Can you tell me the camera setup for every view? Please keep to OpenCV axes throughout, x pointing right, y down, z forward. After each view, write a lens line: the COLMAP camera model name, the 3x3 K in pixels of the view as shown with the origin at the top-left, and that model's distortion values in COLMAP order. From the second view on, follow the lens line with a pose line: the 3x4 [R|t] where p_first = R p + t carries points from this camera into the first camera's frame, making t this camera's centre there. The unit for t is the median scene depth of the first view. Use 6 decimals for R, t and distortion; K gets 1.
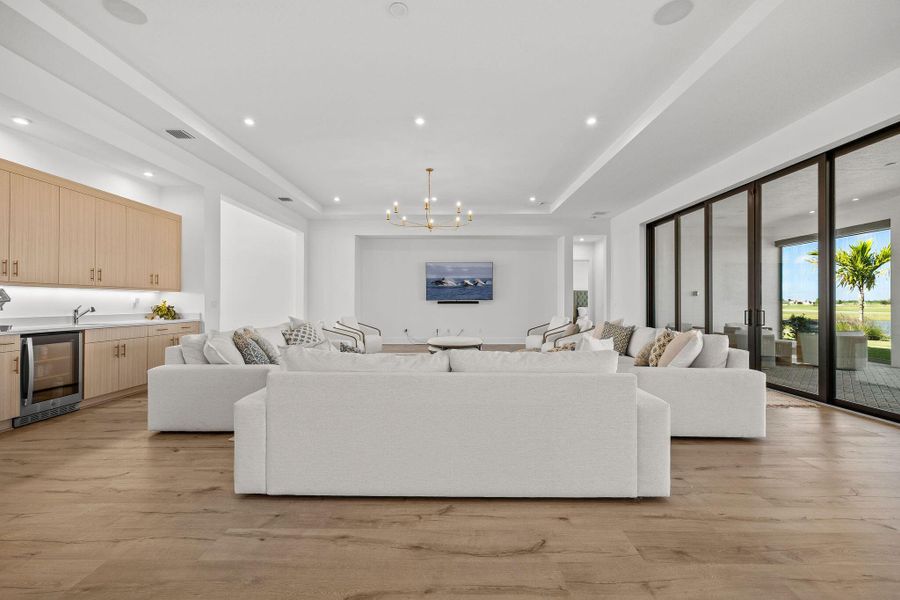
lens RADIAL K [[386.7, 0, 455.3], [0, 386.7, 301.7], [0, 0, 1]] dist [-0.001062, -0.000653]
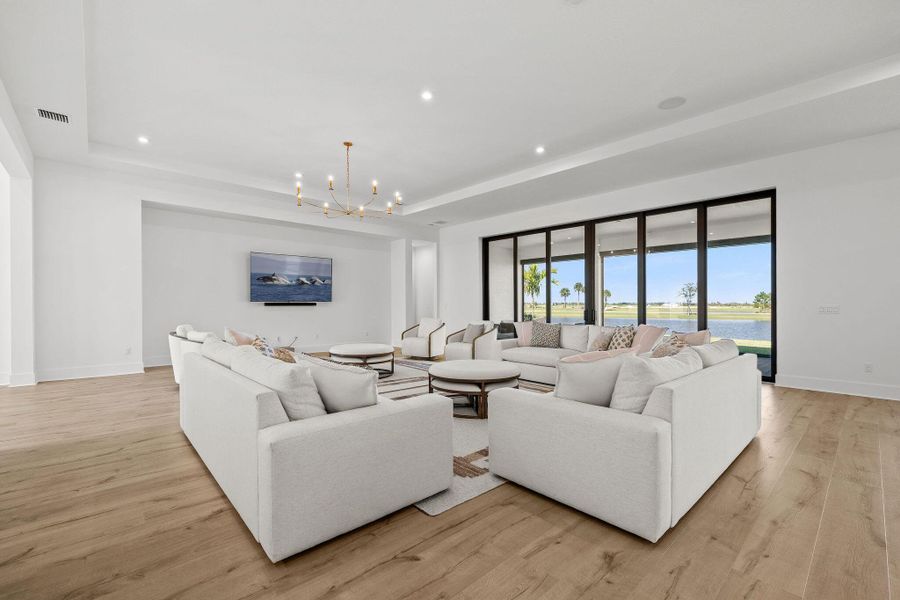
lens RADIAL K [[386.7, 0, 465.7], [0, 386.7, 310.1], [0, 0, 1]] dist [-0.001062, -0.000653]
pose [[0.712017, -0.011222, 0.702073, -0.310000], [-0.000445, 0.999865, 0.016433, 0.001215], [-0.702162, -0.012013, 0.711915, 0.148980]]
